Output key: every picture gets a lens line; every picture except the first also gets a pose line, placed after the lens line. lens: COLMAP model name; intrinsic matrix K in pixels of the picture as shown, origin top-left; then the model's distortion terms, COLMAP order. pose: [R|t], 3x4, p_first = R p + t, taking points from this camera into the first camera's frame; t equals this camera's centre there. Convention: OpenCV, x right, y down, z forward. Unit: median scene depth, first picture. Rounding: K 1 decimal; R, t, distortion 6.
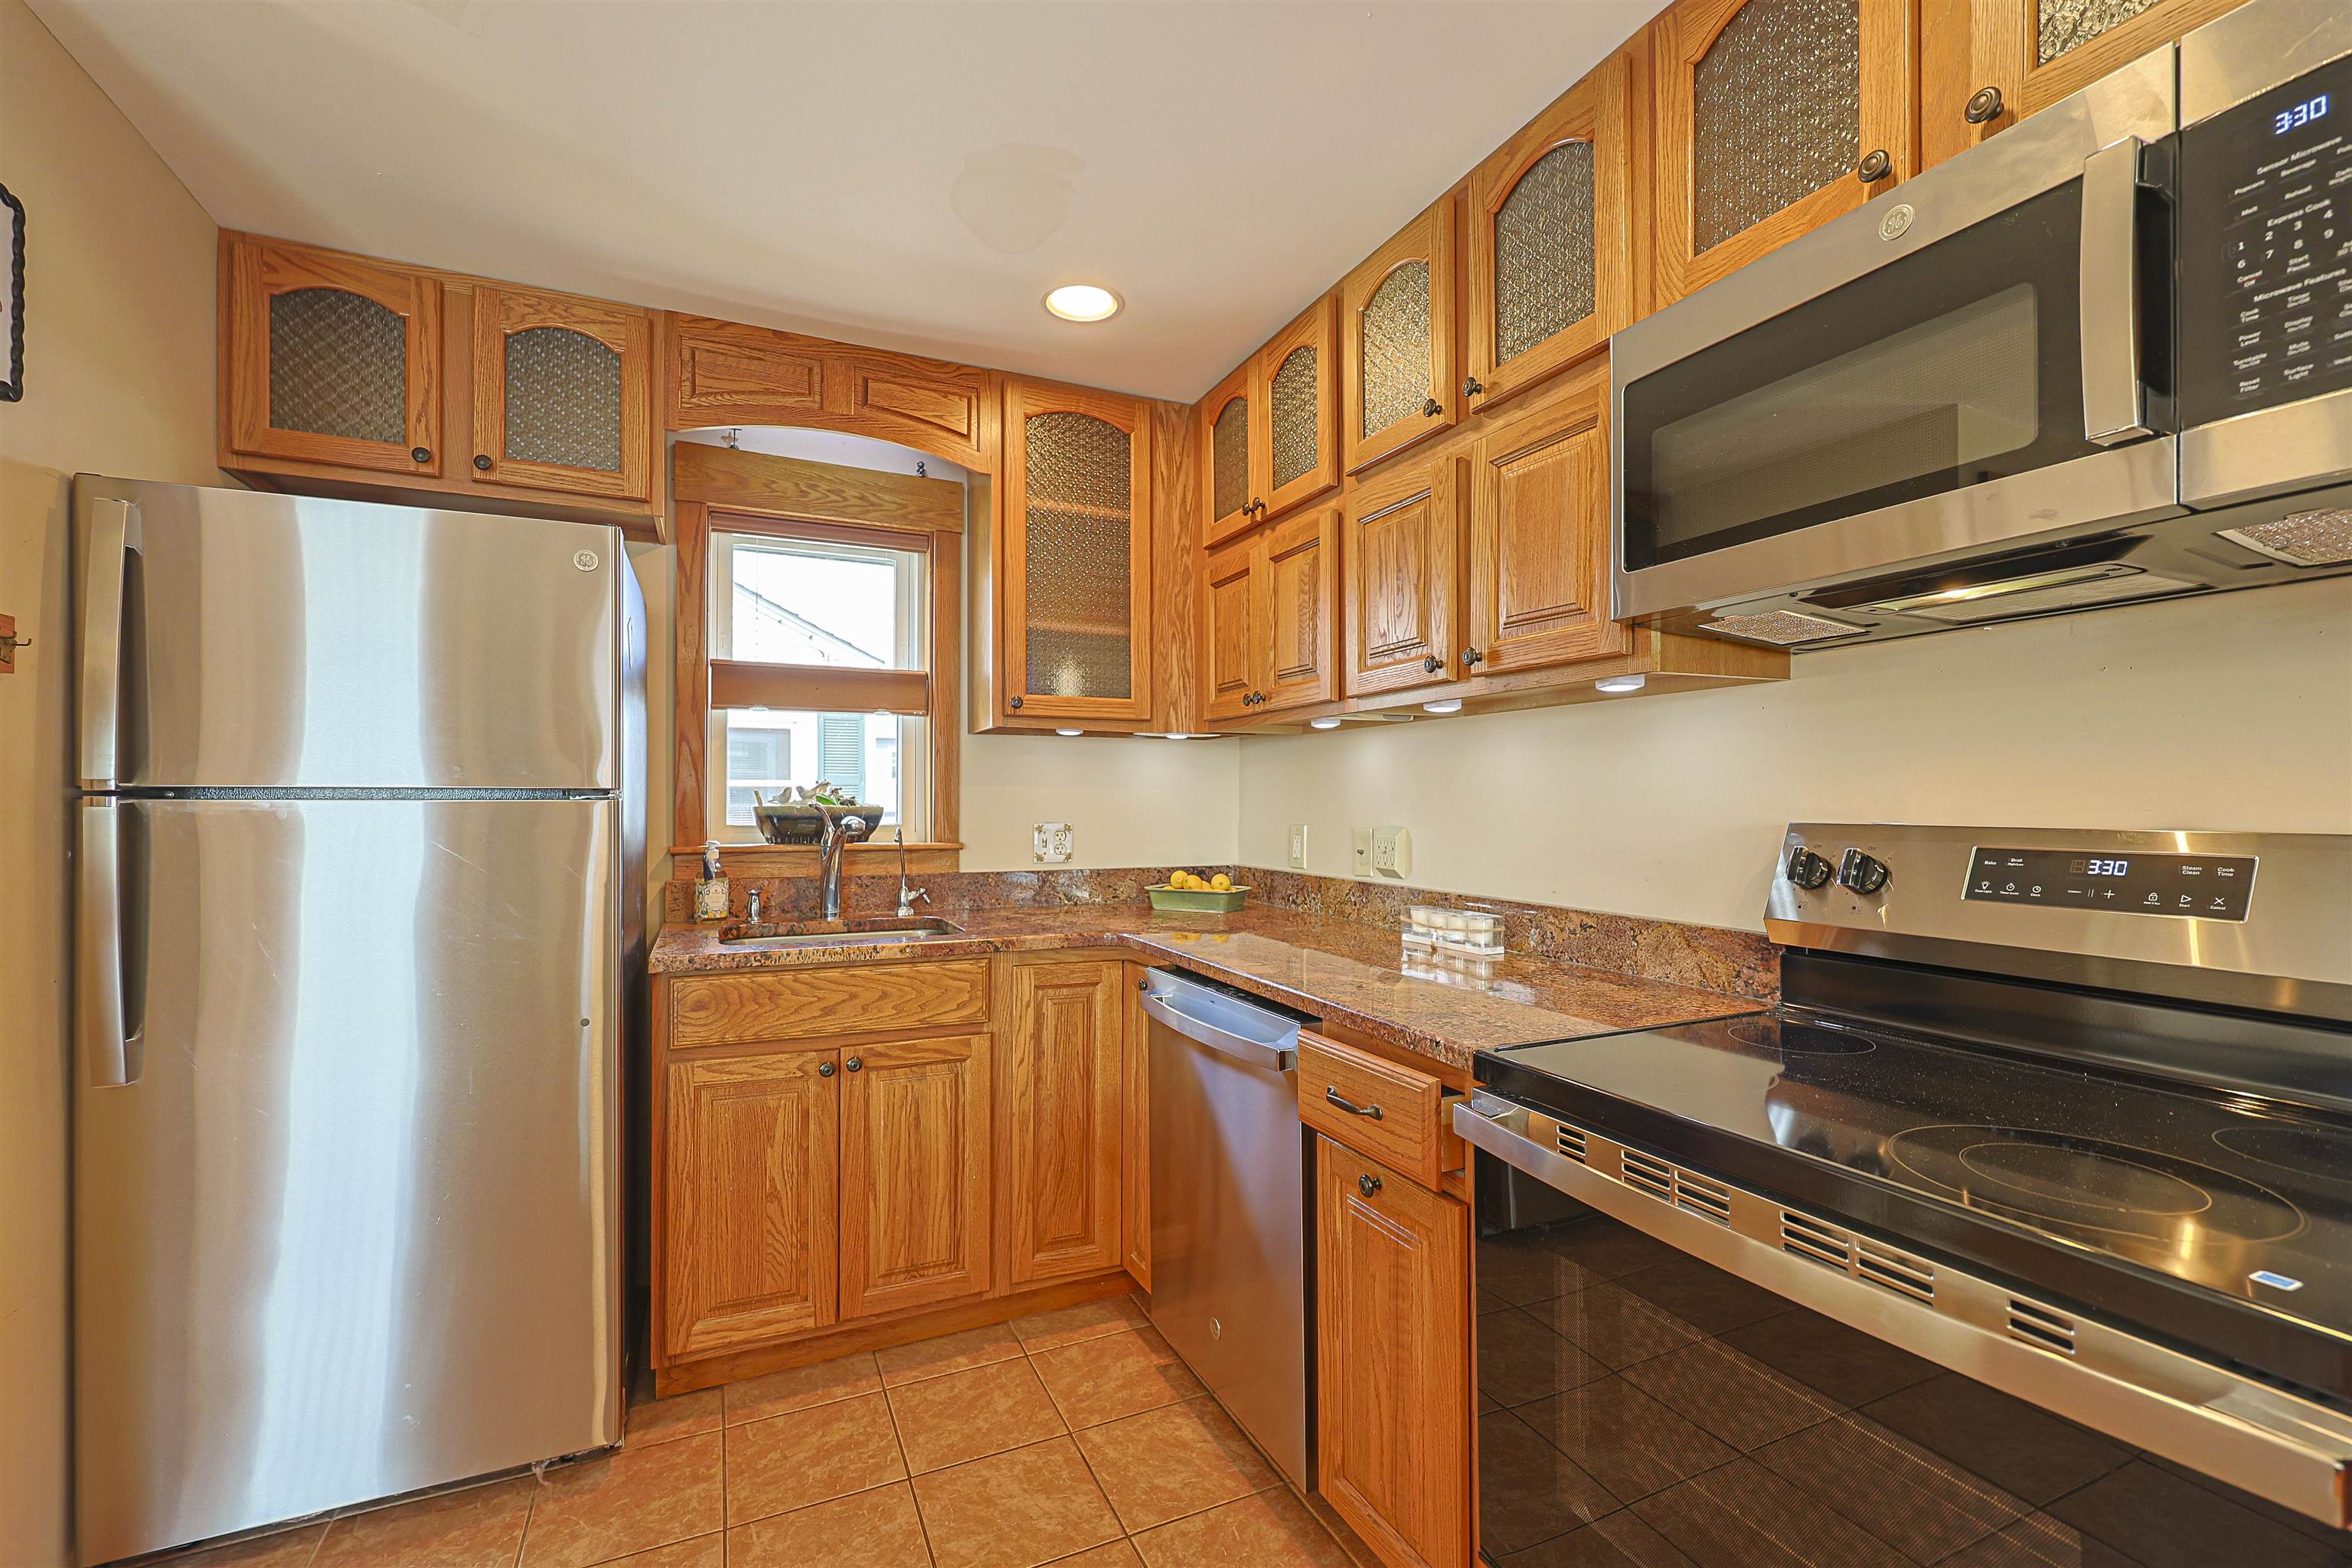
lens RADIAL K [[1010.1, 0, 1179.6], [0, 1010.1, 797.7], [0, 0, 1]] dist [0.002164, 0.000771]
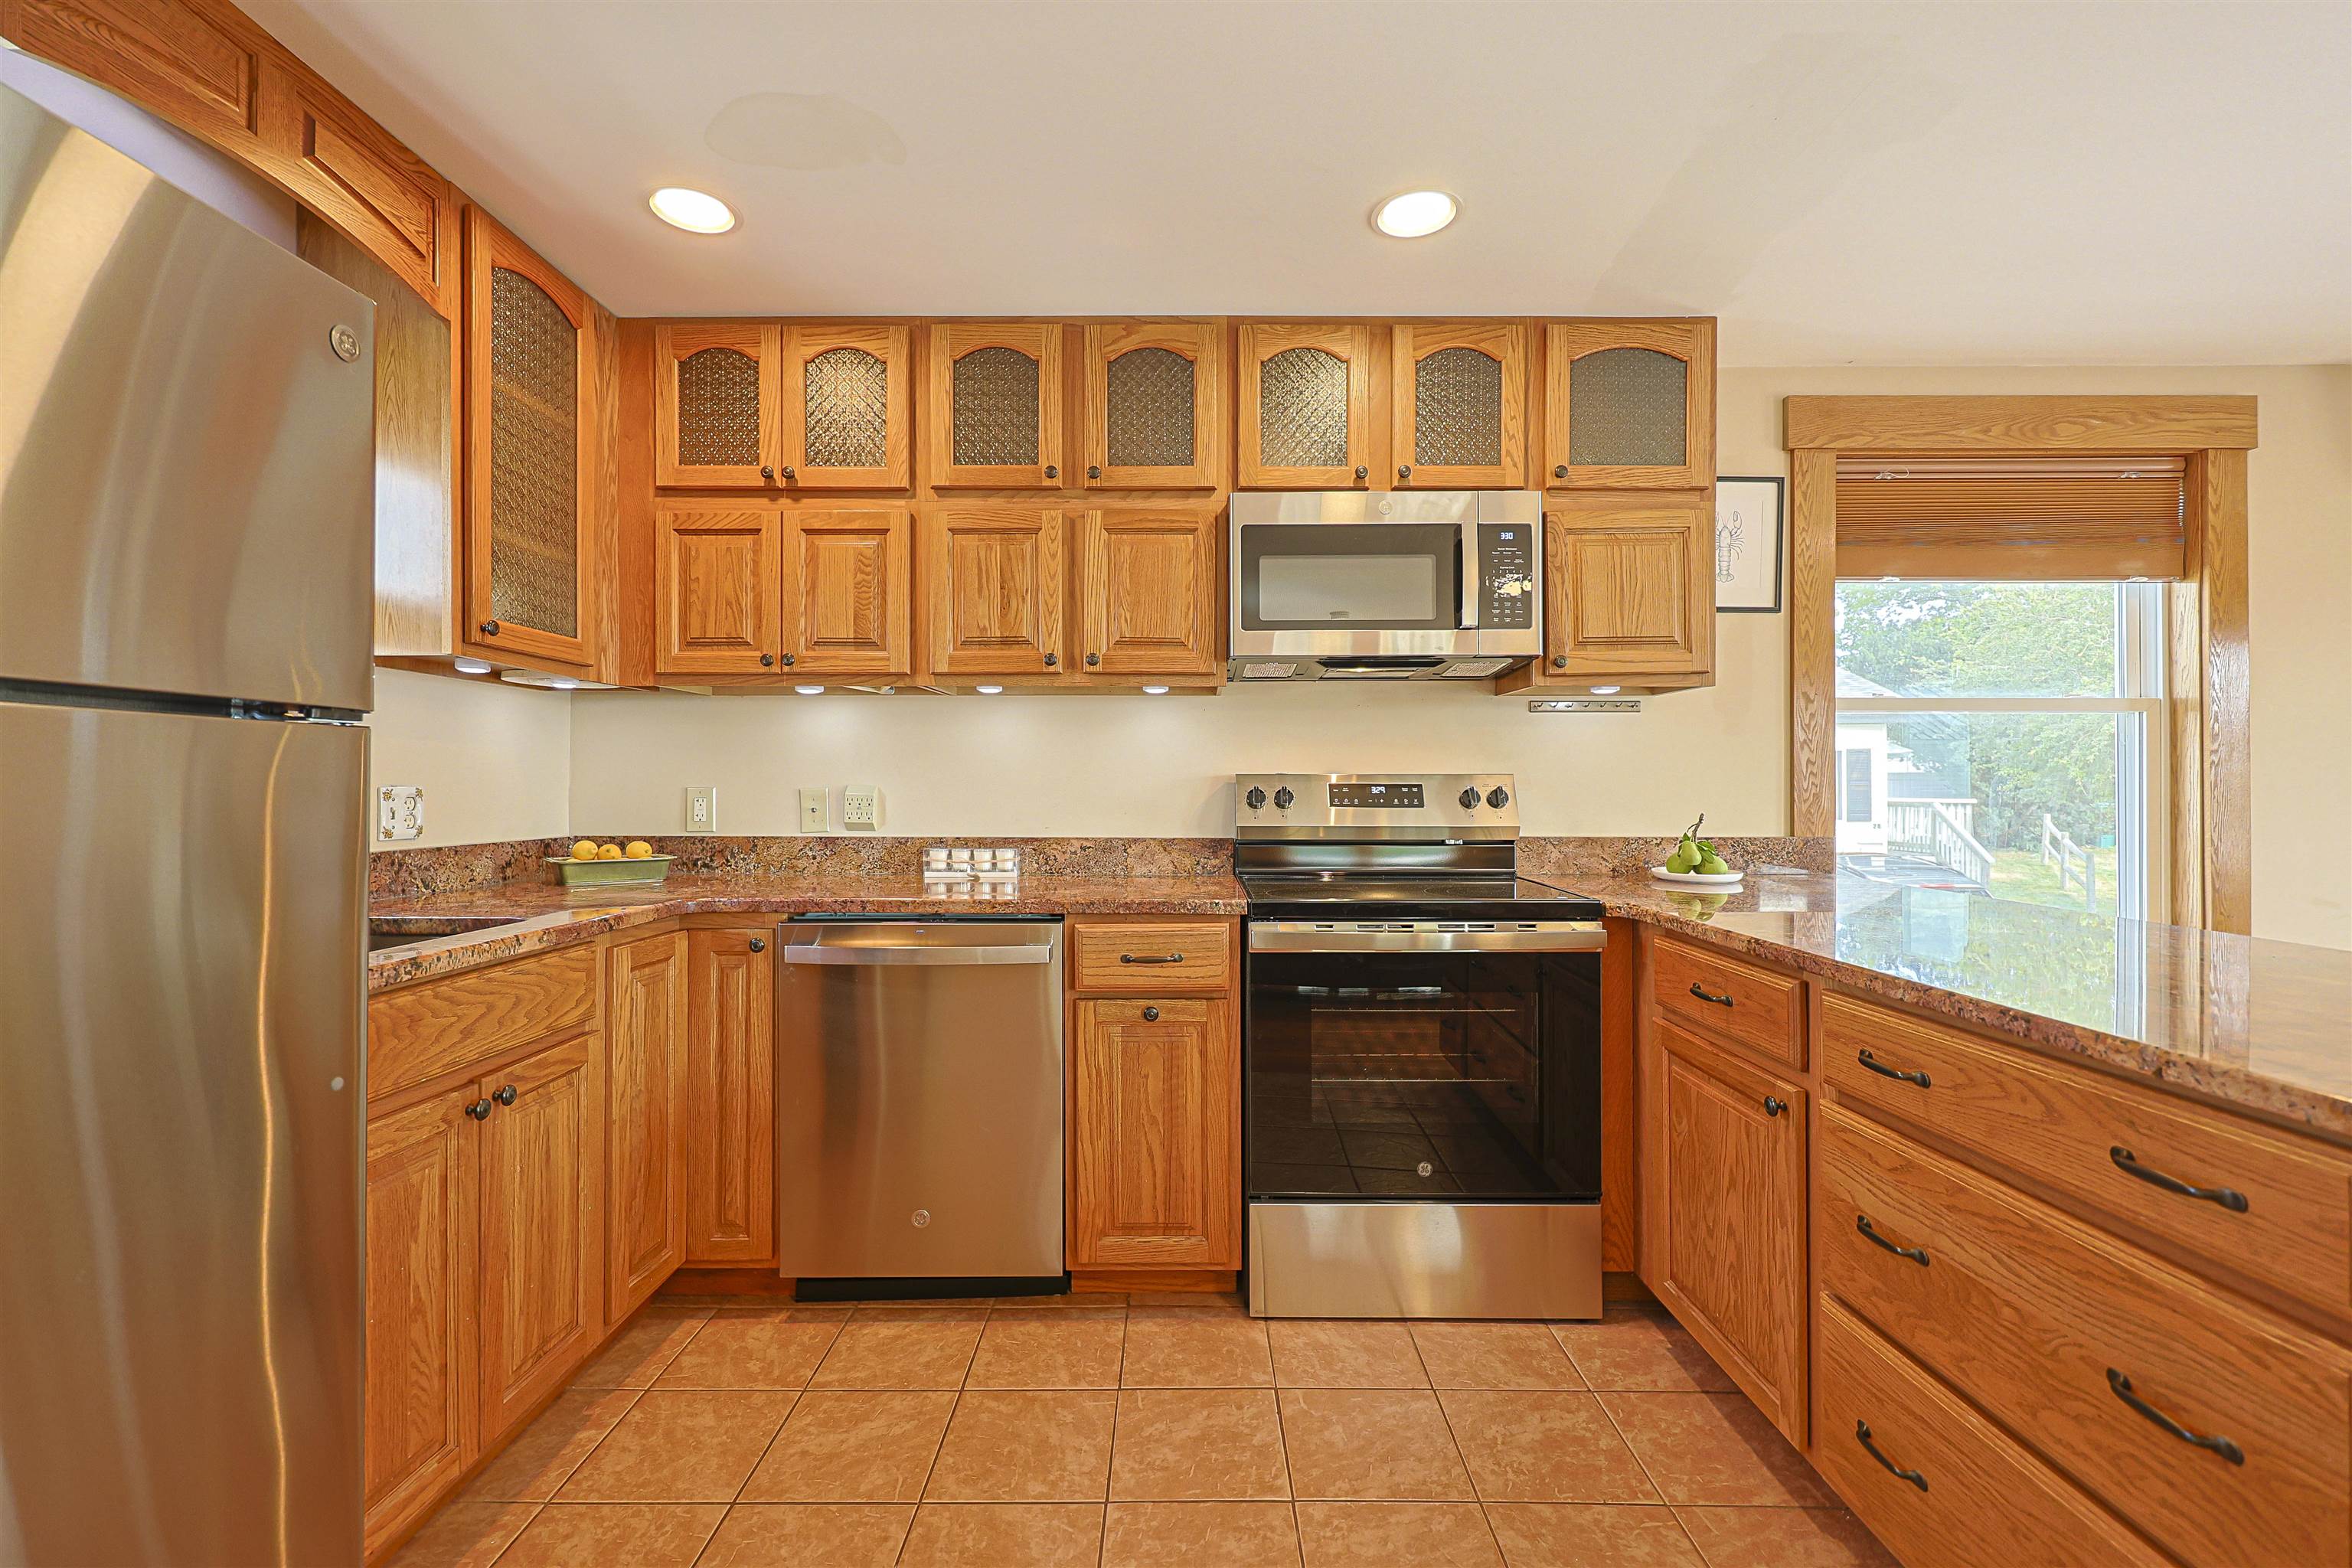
lens RADIAL K [[1010.1, 0, 1182.2], [0, 1010.1, 778.0], [0, 0, 1]] dist [0.002164, 0.000771]
pose [[0.421798, 0.006962, 0.906663, -0.772470], [-0.002132, 0.999975, -0.006687, 0.031071], [-0.906687, 0.000887, 0.421802, 0.221753]]
